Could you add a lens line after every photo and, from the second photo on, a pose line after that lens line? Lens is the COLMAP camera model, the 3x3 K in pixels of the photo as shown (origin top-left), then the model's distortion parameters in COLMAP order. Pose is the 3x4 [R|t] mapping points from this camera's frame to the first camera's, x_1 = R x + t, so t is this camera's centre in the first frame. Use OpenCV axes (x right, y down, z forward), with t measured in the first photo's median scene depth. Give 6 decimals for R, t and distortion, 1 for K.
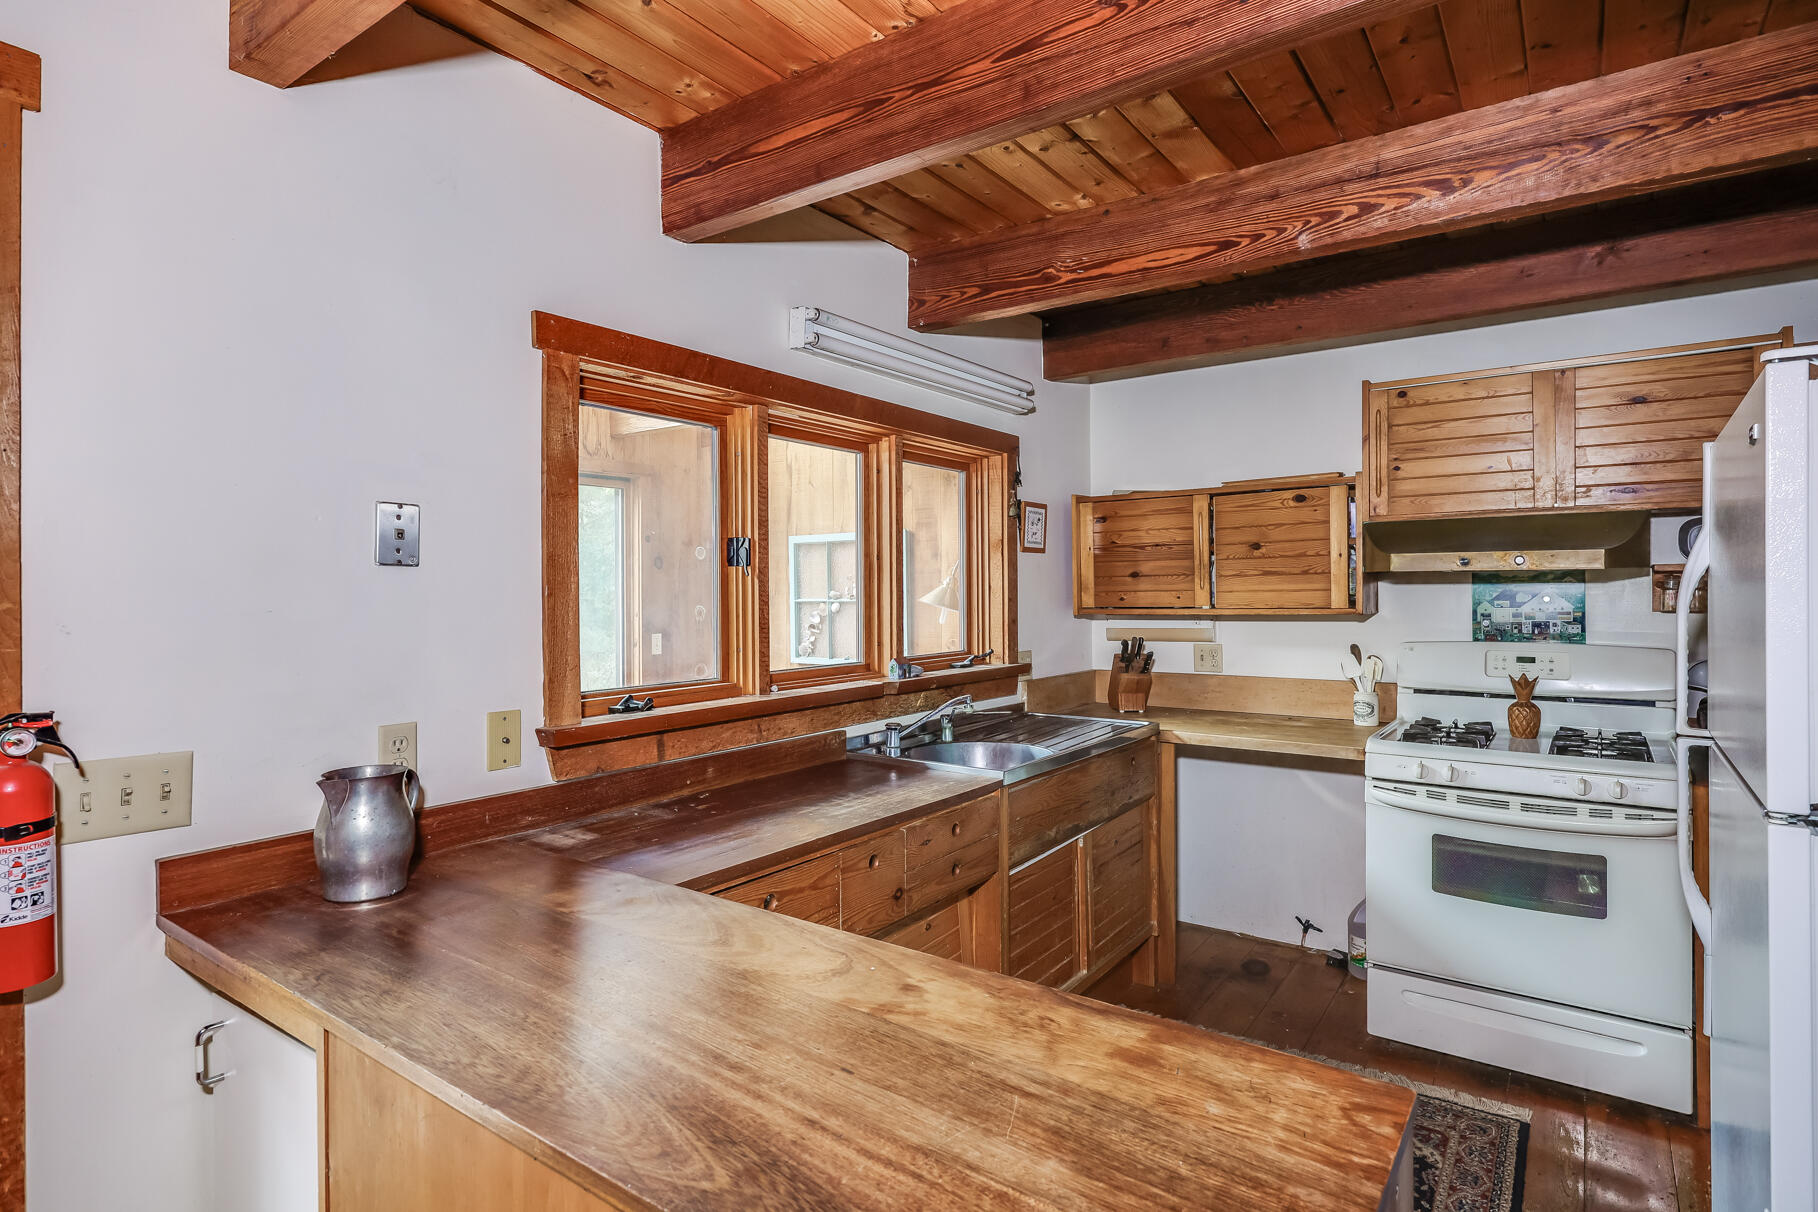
lens RADIAL K [[945.6, 0, 905.8], [0, 945.6, 598.7], [0, 0, 1]] dist [0.004573, -0.000662]
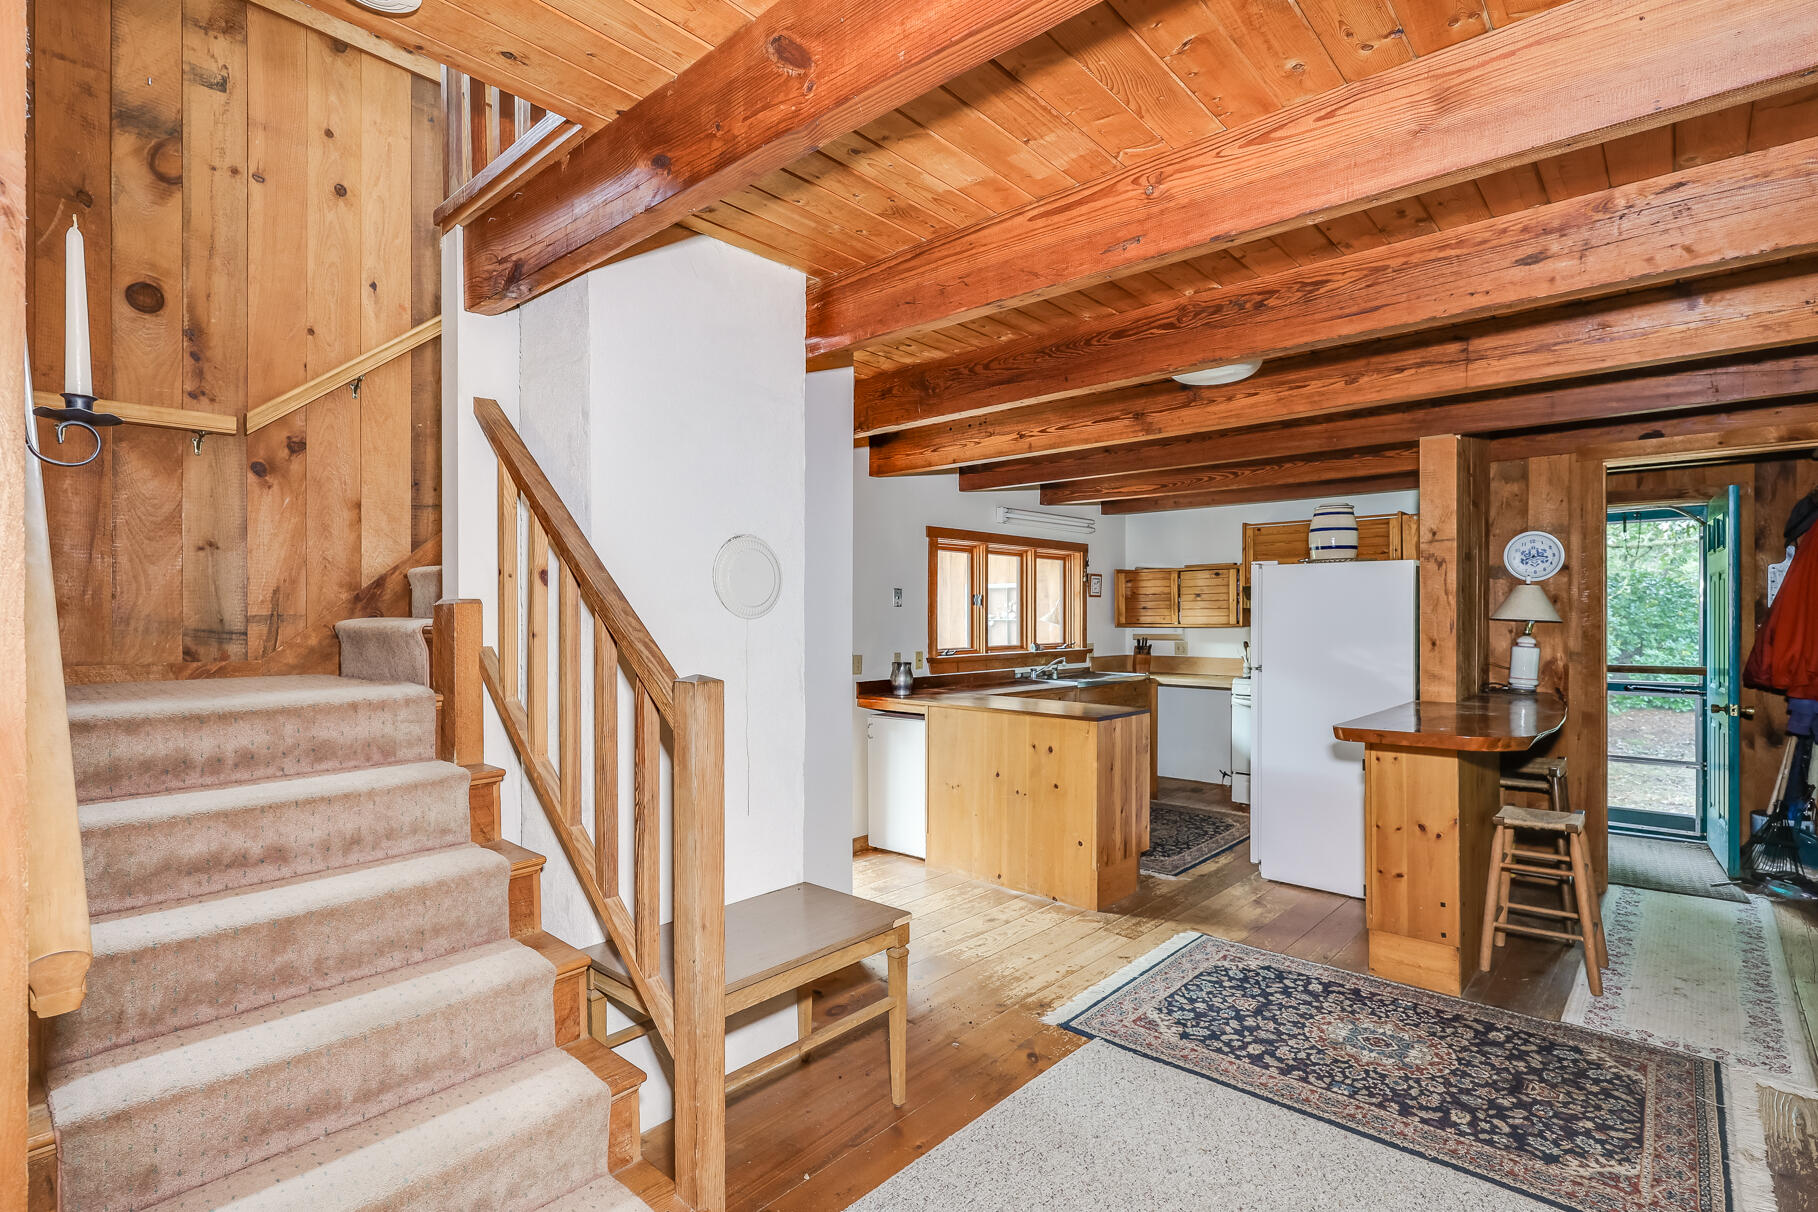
lens RADIAL K [[886.8, 0, 910.2], [0, 886.8, 611.6], [0, 0, 1]] dist [0.002904, 0.000128]
pose [[0.994946, 0.007681, -0.100114, -0.090905], [-0.008717, 0.999913, -0.009917, 0.008269], [0.100029, 0.010739, 0.994927, -1.186878]]
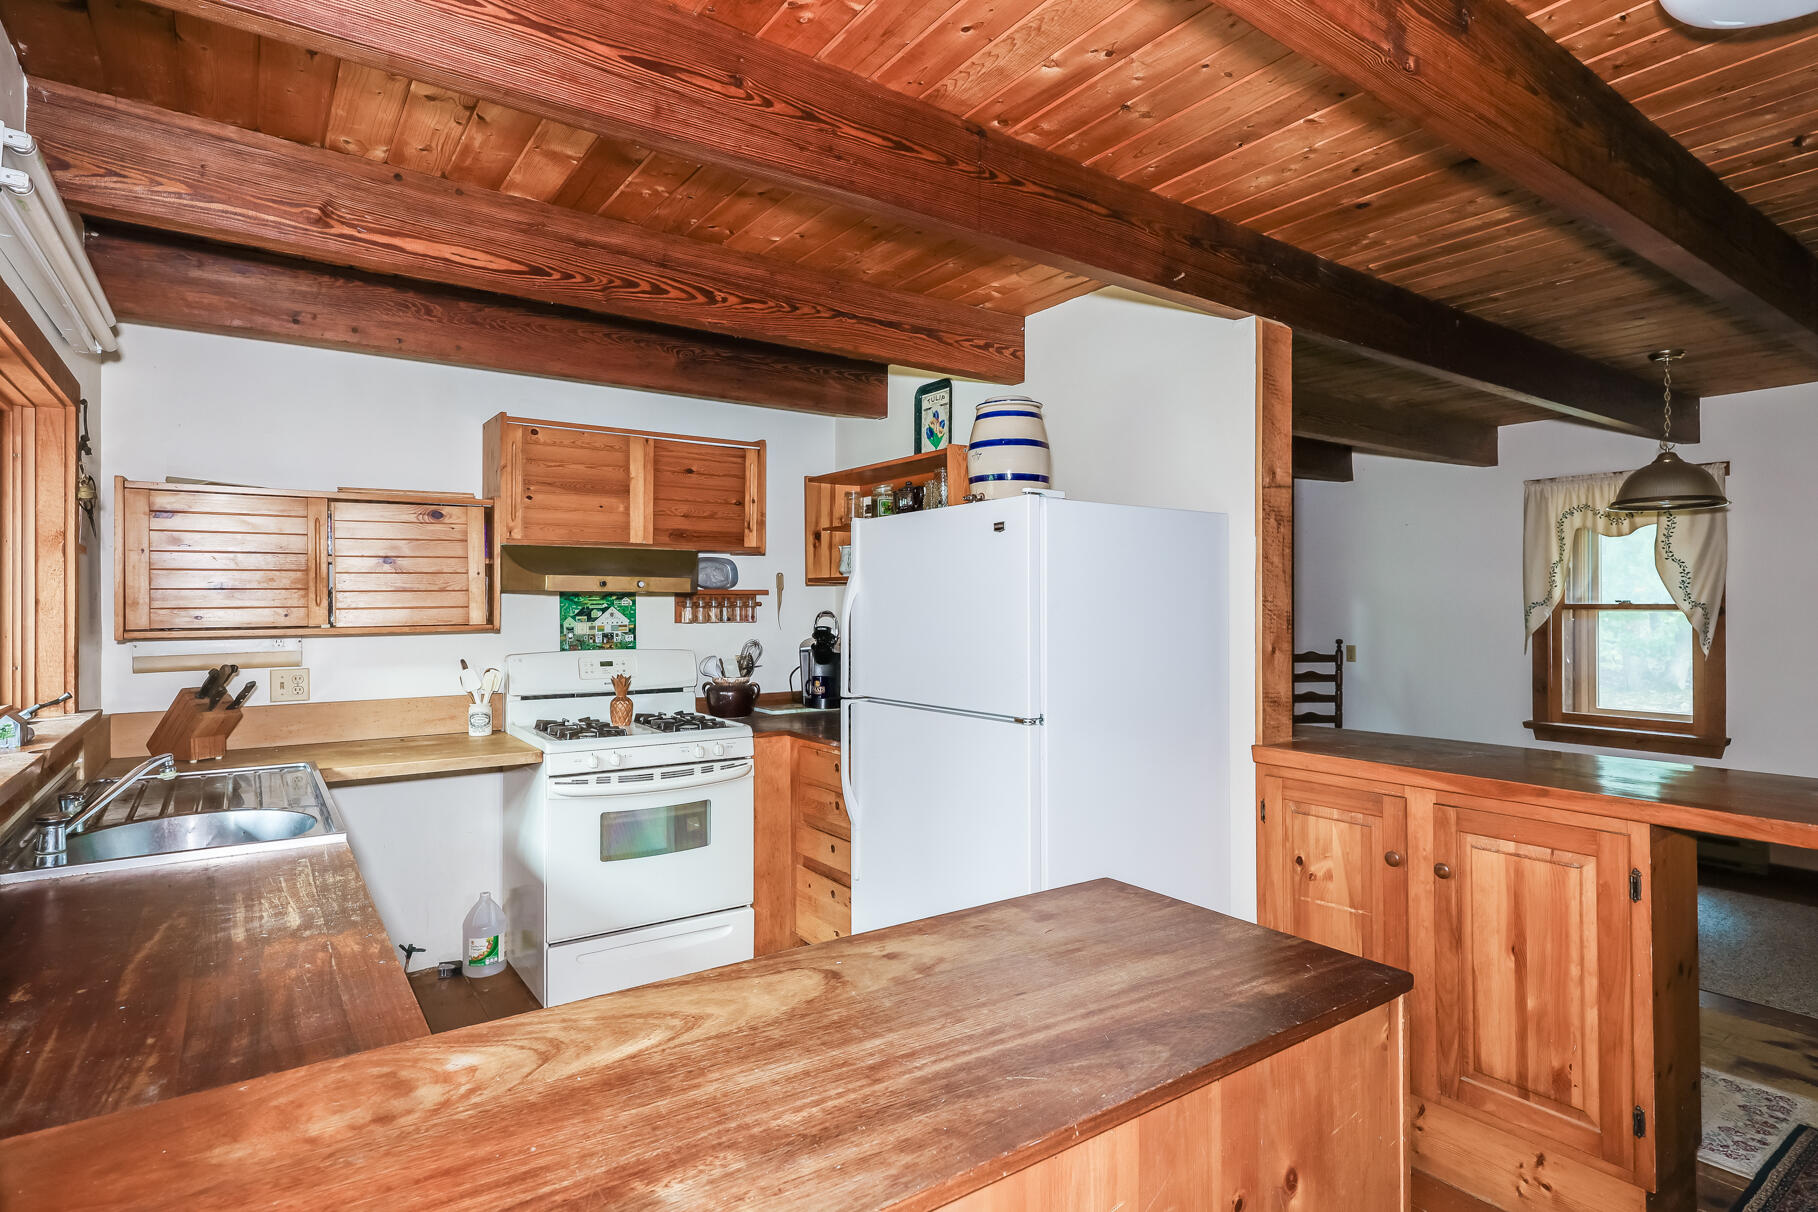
lens RADIAL K [[945.6, 0, 910.2], [0, 945.6, 606.8], [0, 0, 1]] dist [0.004573, -0.000662]
pose [[0.318435, 0.004012, 0.947936, -0.386971], [0.006445, 0.999959, -0.006397, 0.000234], [-0.947923, 0.008146, 0.318396, 0.223401]]
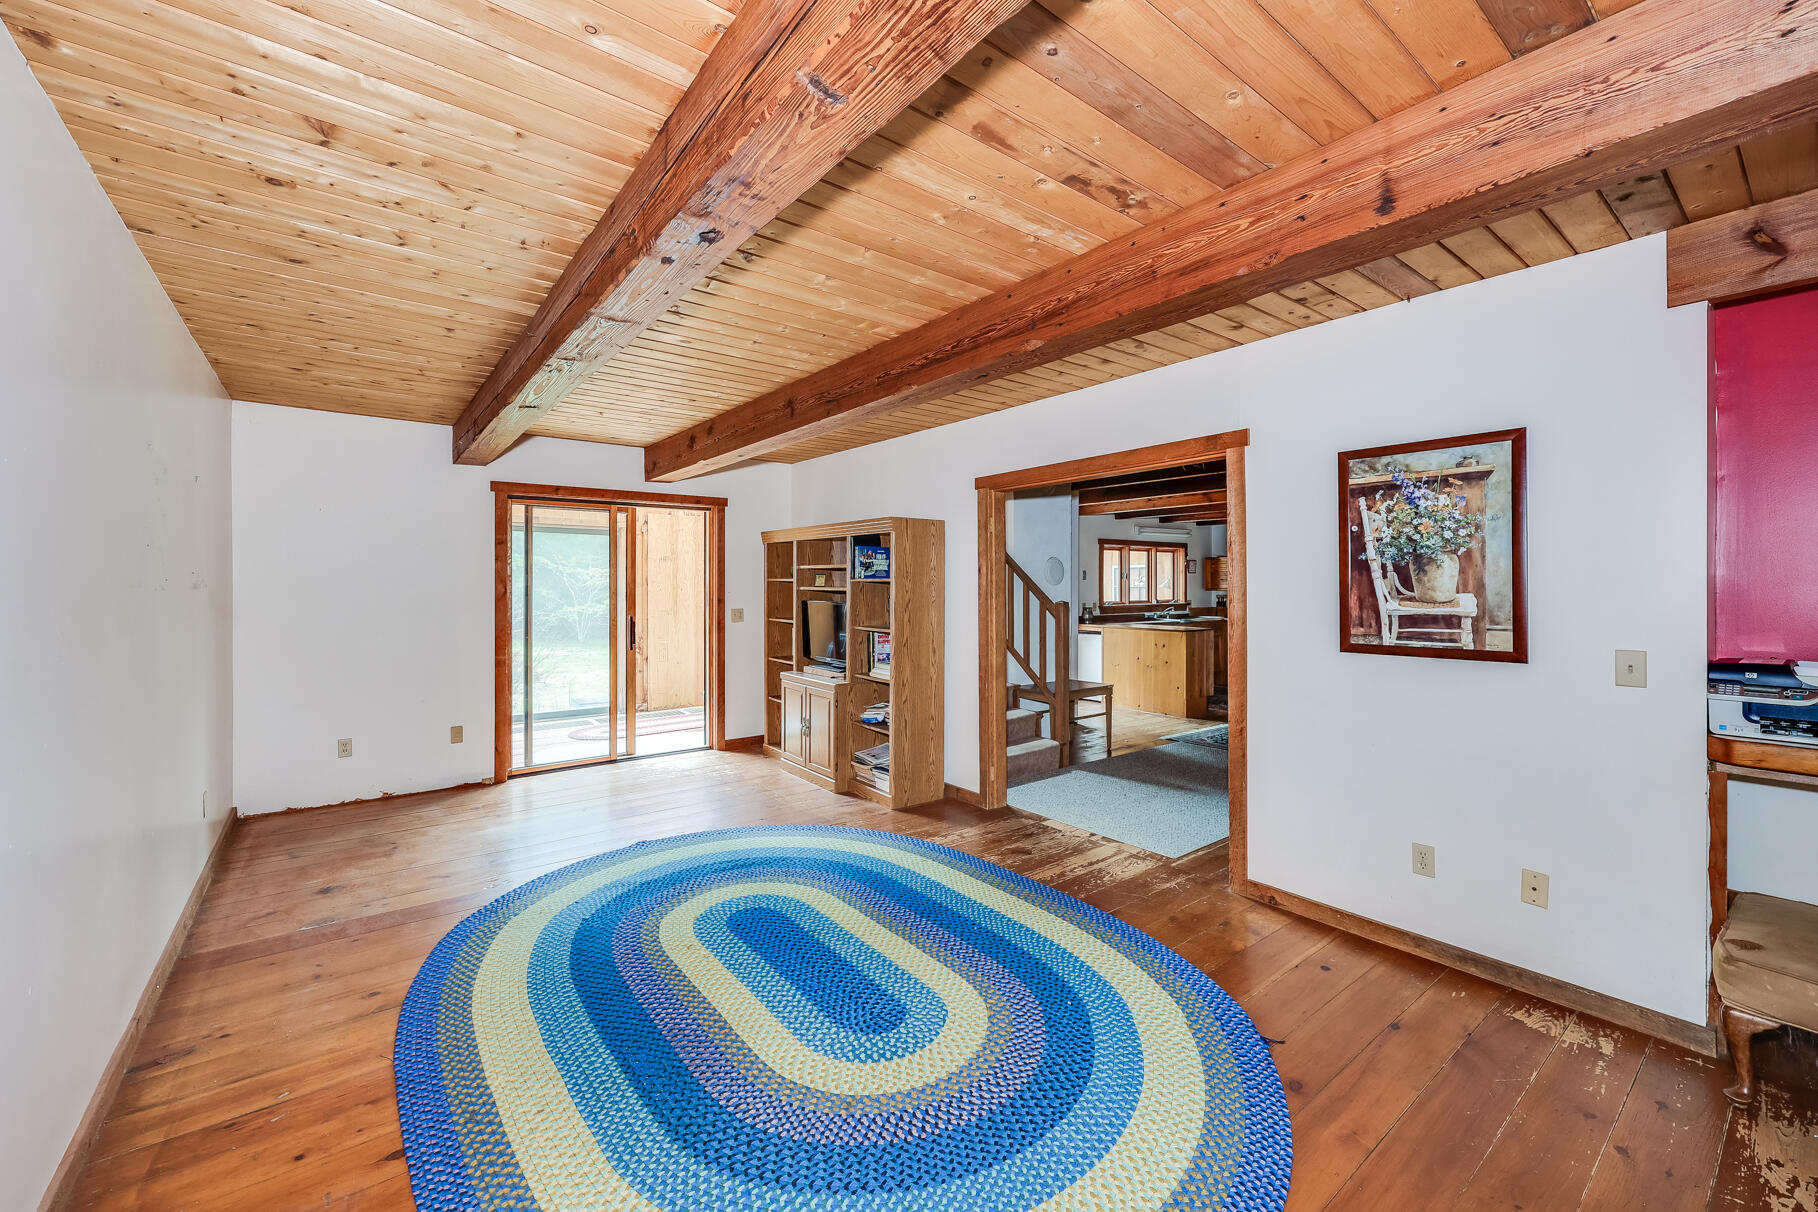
lens RADIAL K [[726.9, 0, 908.4], [0, 726.9, 612.3], [0, 0, 1]] dist [0.002280, 0.000529]
pose [[0.959832, 0.011371, -0.280343, -0.151162], [-0.002338, 0.999468, 0.032537, 0.016683], [0.280564, -0.030575, 0.959348, -2.359895]]
